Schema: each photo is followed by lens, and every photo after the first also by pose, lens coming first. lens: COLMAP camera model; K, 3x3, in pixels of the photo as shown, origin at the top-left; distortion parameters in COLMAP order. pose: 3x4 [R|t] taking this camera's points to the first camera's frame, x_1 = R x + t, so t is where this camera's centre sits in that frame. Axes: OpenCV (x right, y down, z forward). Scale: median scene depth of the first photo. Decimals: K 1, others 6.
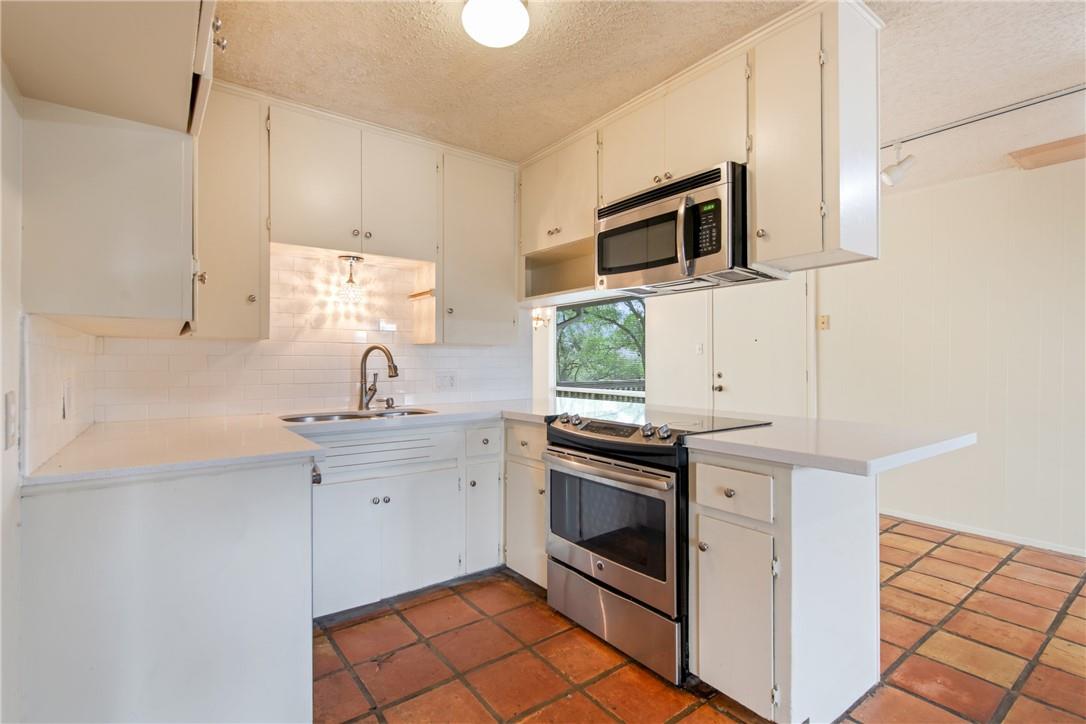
lens RADIAL K [[504.6, 0, 542.1], [0, 504.6, 362.5], [0, 0, 1]] dist [0.003002, -0.003195]
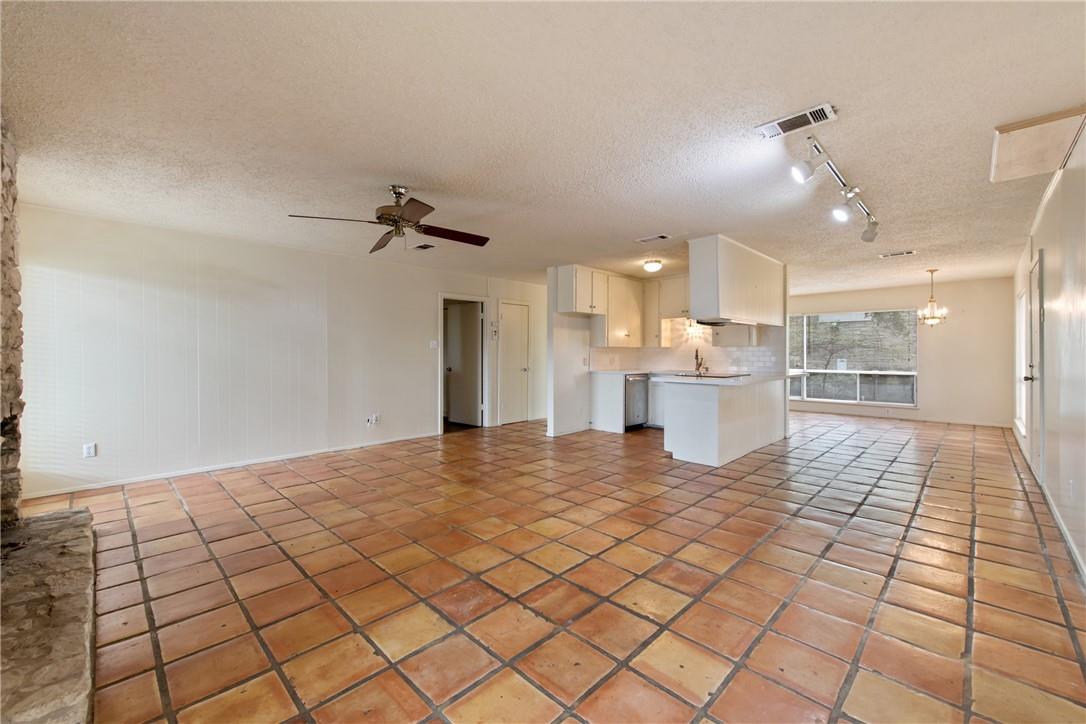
lens RADIAL K [[439.5, 0, 535.9], [0, 439.5, 354.0], [0, 0, 1]] dist [0.009300, 0.000653]
pose [[0.127987, 0.003038, -0.991771, 2.048688], [0.003060, 0.999989, 0.003458, -0.010480], [0.991771, -0.003477, 0.127976, -0.219619]]
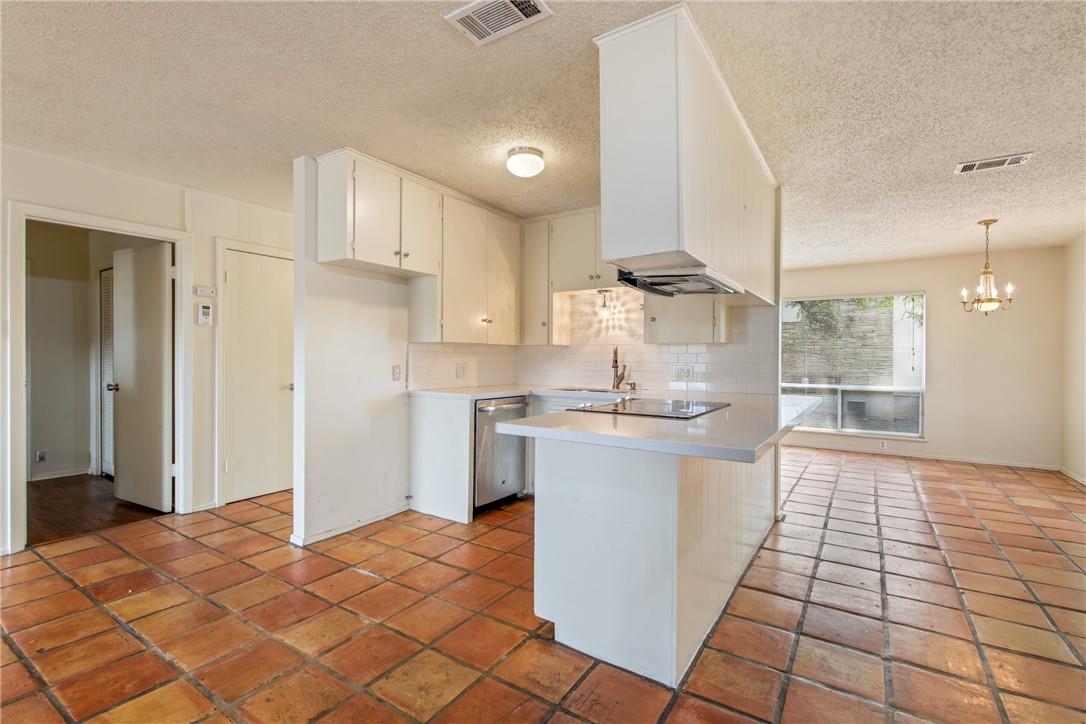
lens RADIAL K [[504.6, 0, 540.5], [0, 504.6, 357.4], [0, 0, 1]] dist [0.003002, -0.003195]
pose [[0.329156, 0.004320, -0.944266, 1.034021], [-0.004586, 0.999985, 0.002977, -0.004873], [0.944265, 0.003350, 0.329171, 0.299259]]
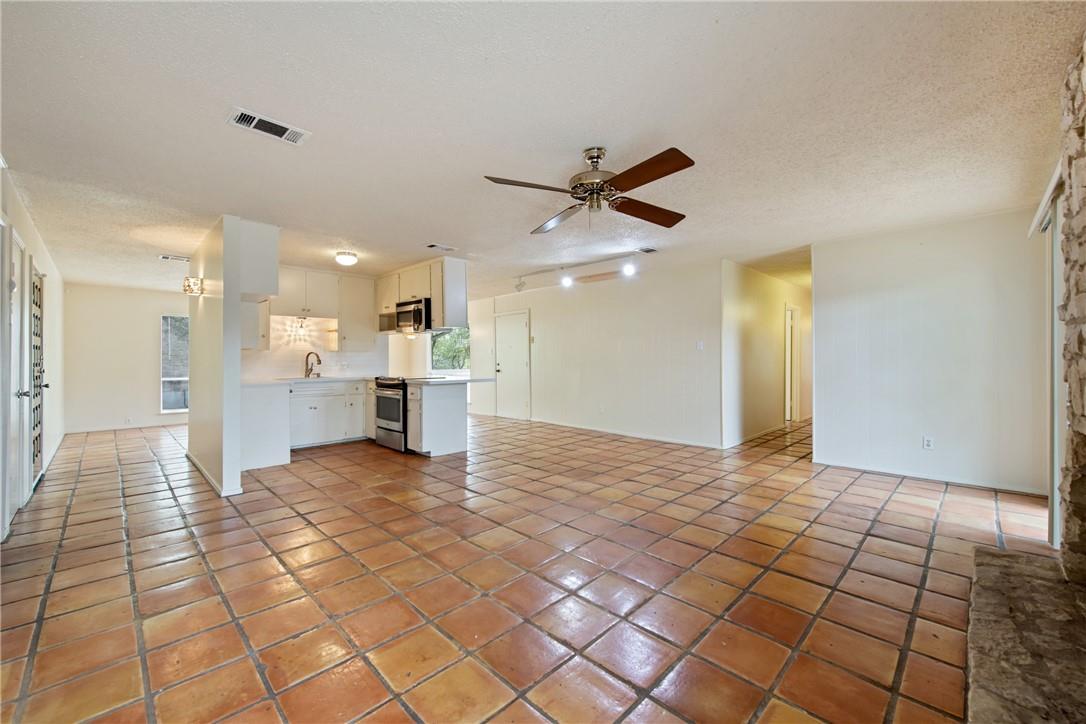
lens RADIAL K [[439.5, 0, 546.0], [0, 439.5, 357.7], [0, 0, 1]] dist [0.009300, 0.000653]
pose [[0.989837, -0.001909, 0.142192, 0.534482], [0.001957, 0.999998, -0.000195, -0.001346], [-0.142192, 0.000472, 0.989839, -1.400478]]
